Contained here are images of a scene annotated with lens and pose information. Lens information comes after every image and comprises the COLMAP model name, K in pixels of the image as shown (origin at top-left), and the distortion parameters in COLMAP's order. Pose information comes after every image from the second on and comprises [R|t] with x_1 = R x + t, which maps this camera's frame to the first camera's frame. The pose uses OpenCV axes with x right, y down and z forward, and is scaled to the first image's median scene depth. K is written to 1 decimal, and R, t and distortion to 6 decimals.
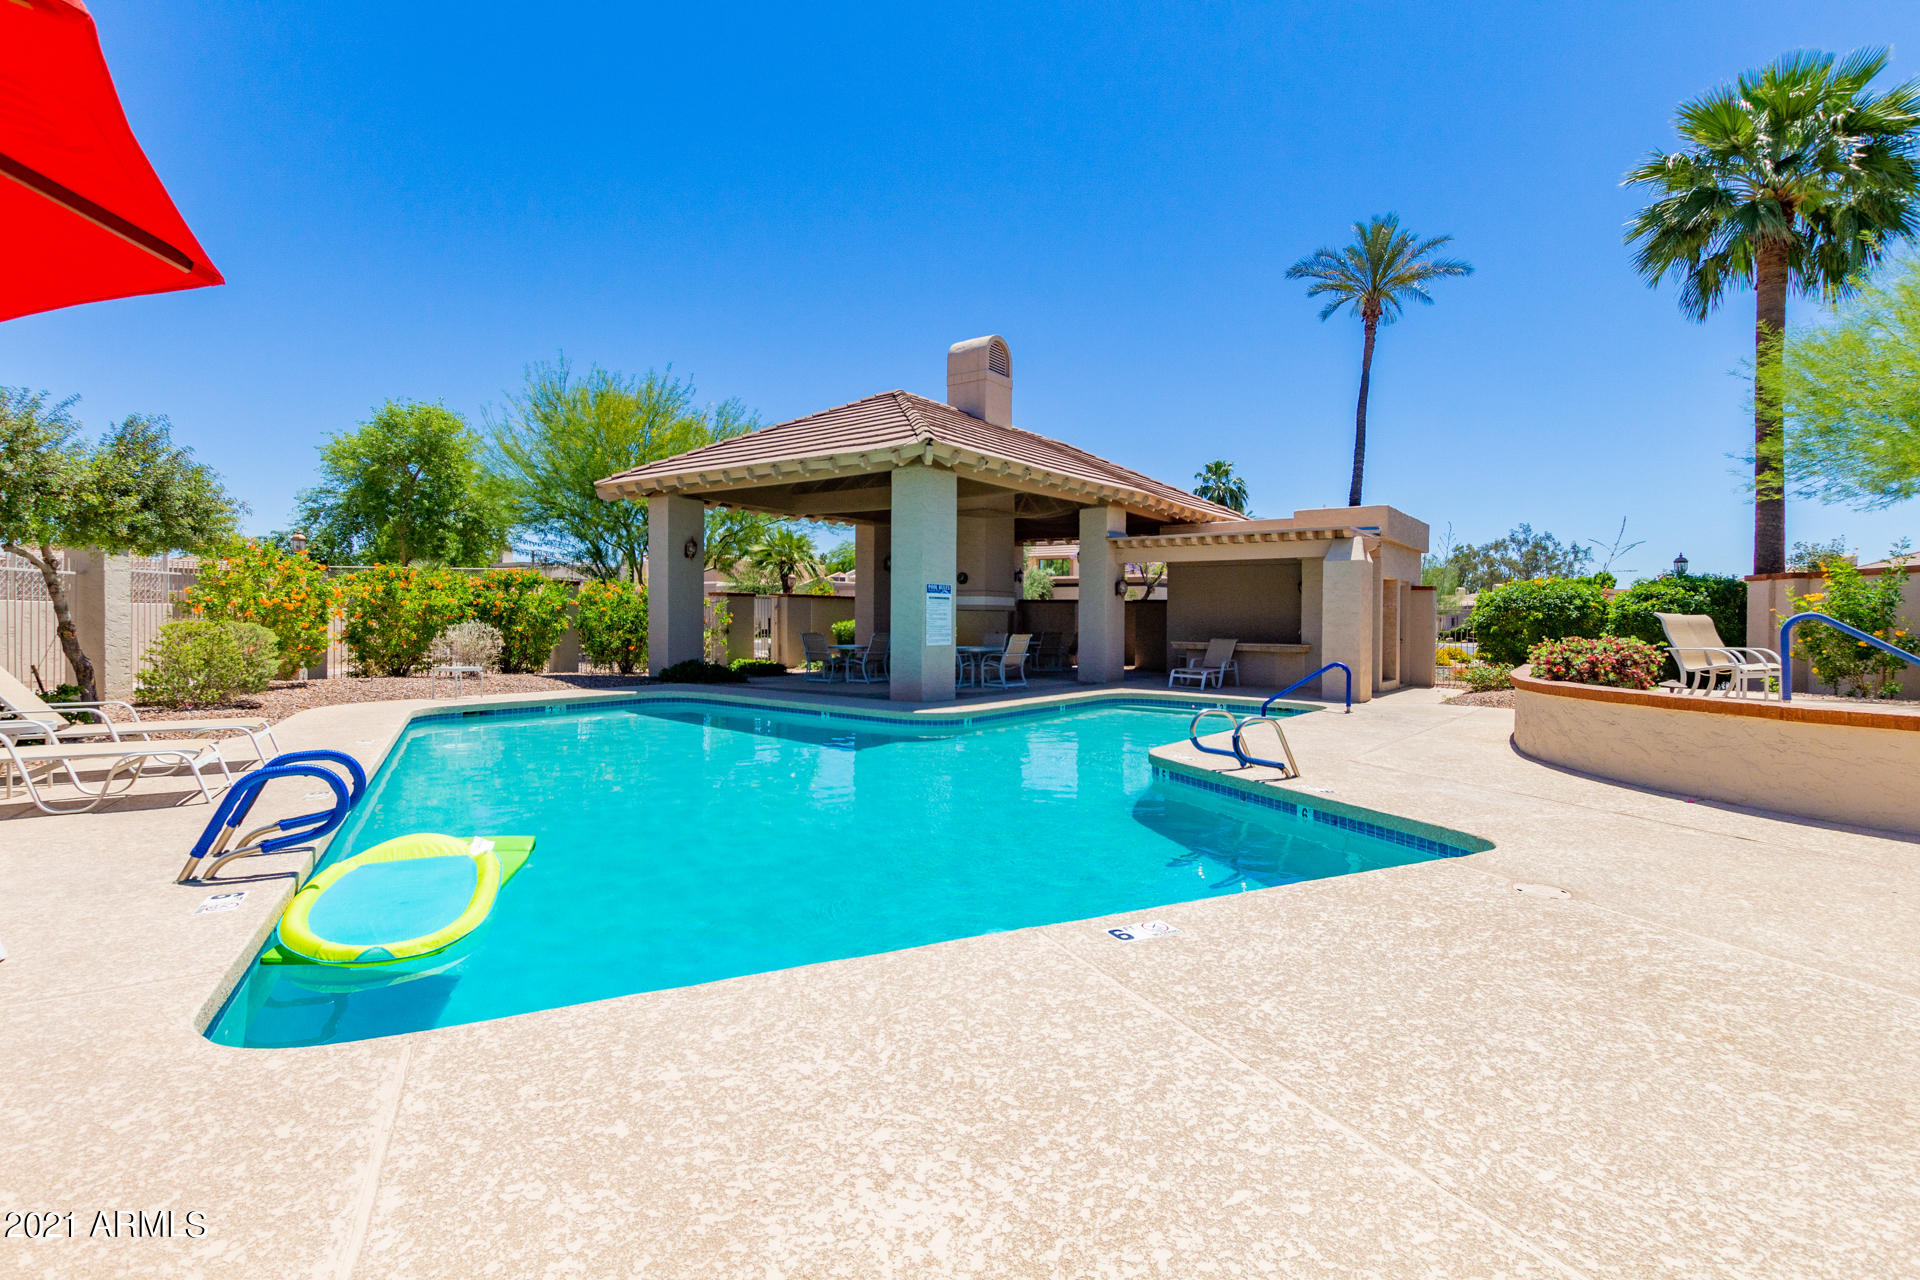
lens RADIAL K [[915.0, 0, 966.7], [0, 915.0, 637.9], [0, 0, 1]] dist [0.002213, 0.000466]
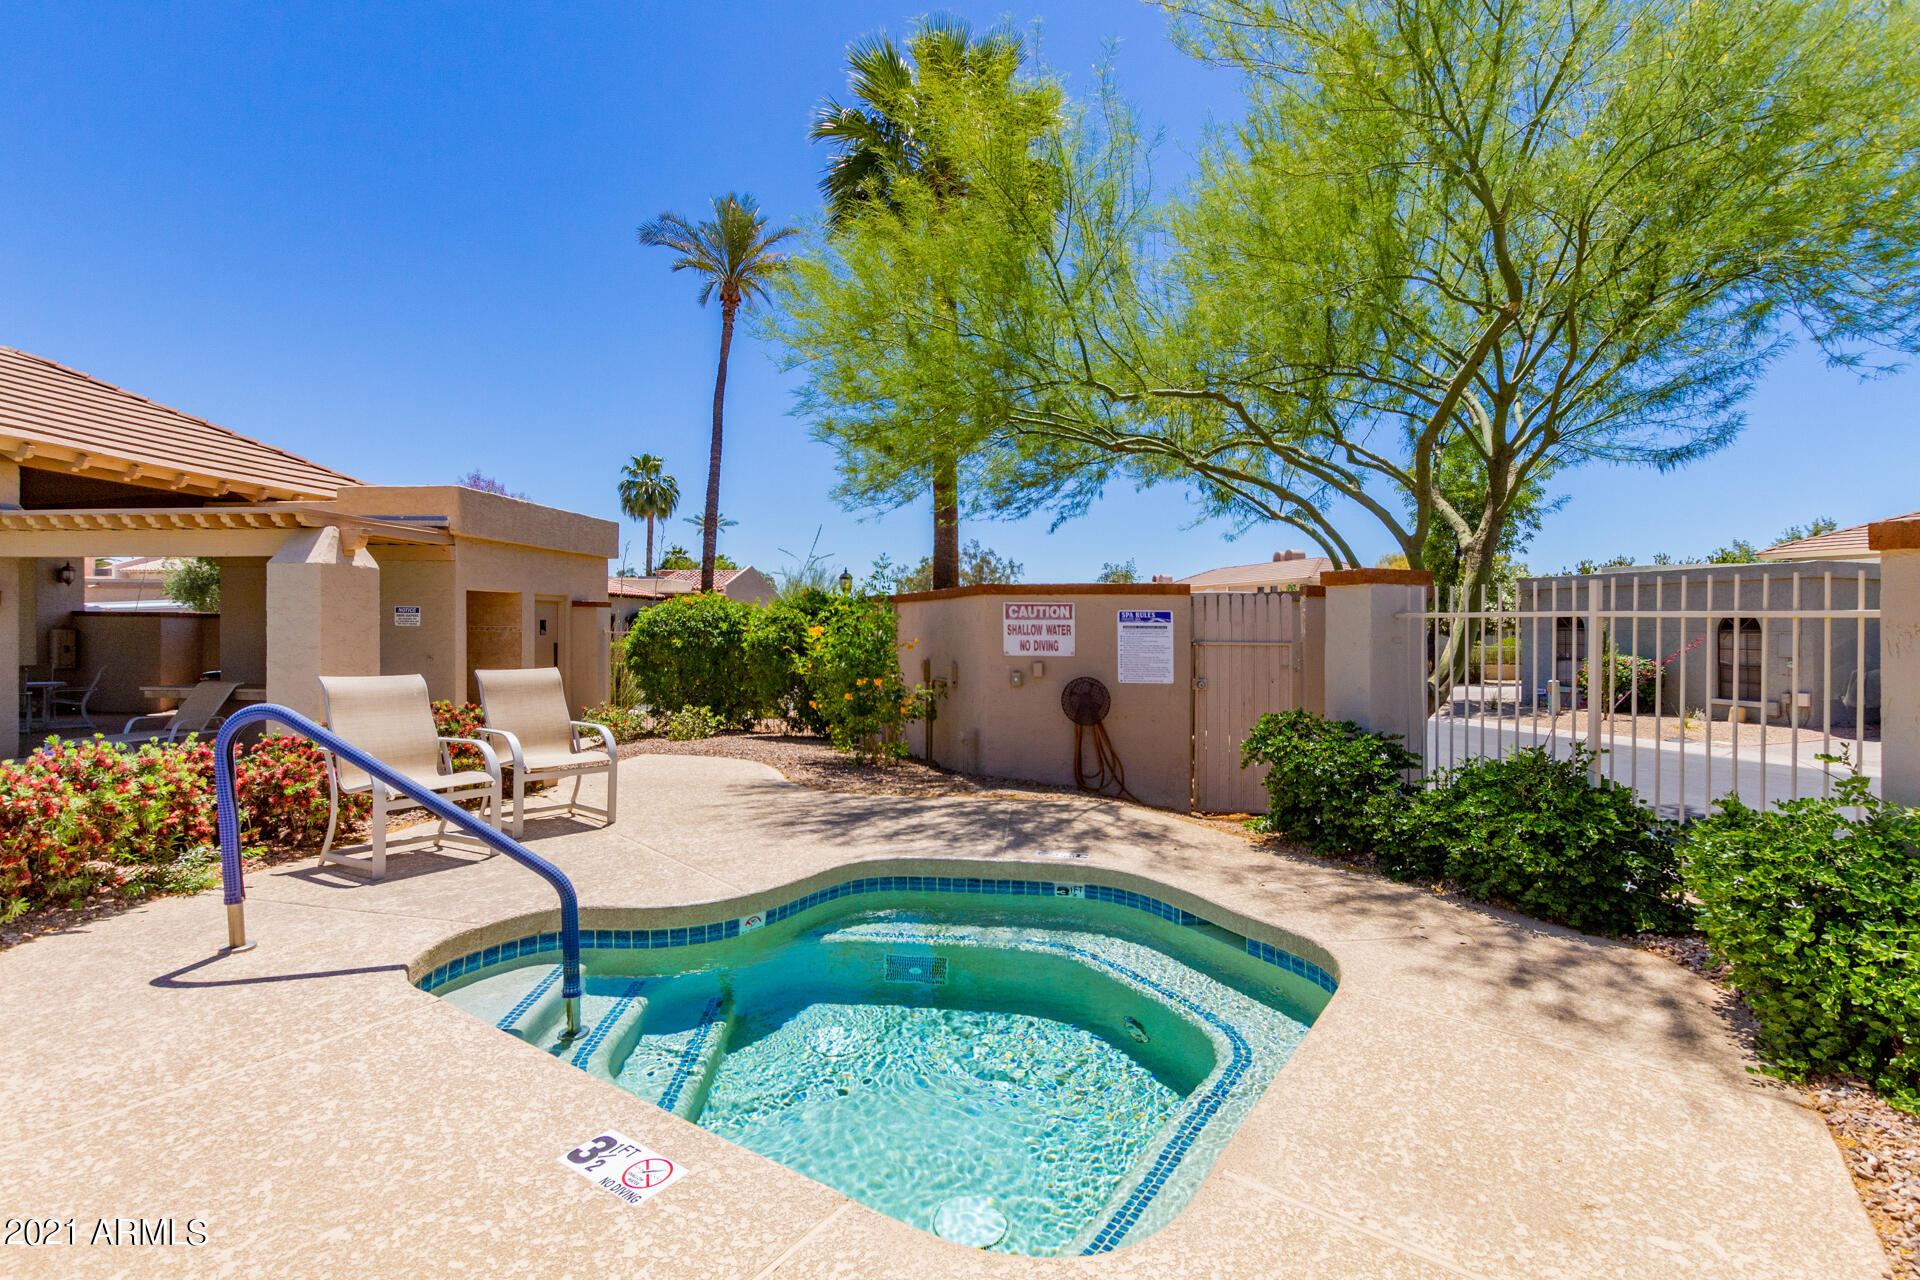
lens RADIAL K [[915.0, 0, 956.9], [0, 915.0, 638.2], [0, 0, 1]] dist [0.002213, 0.000466]
pose [[0.874700, -0.005418, 0.484634, 0.195187], [0.006700, 0.999977, -0.000915, -0.011277], [-0.484618, 0.004048, 0.874717, 0.088979]]
